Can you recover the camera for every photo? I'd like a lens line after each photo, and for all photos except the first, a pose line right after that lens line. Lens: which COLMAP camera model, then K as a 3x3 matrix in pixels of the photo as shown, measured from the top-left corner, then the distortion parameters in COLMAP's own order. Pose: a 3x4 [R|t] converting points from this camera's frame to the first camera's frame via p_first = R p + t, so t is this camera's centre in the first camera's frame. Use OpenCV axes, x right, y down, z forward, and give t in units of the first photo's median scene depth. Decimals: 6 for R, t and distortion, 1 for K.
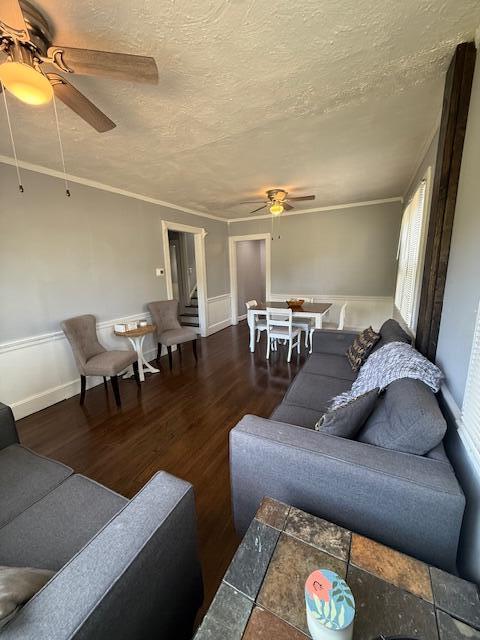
lens RADIAL K [[255.8, 0, 238.5], [0, 255.8, 318.7], [0, 0, 1]] dist [-0.000029, 0.000026]
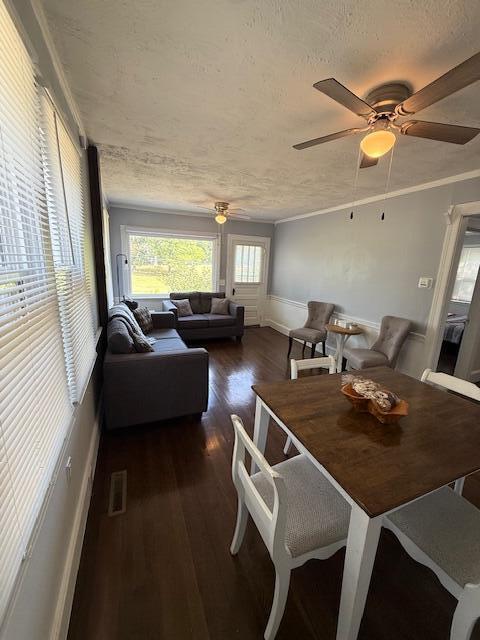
lens RADIAL K [[255.8, 0, 238.5], [0, 255.8, 318.7], [0, 0, 1]] dist [-0.000029, 0.000026]
pose [[-0.641852, 0.169923, -0.747765, 0.797799], [-0.167632, 0.920462, 0.353056, -0.353065], [0.748281, 0.351959, -0.562316, 1.447004]]
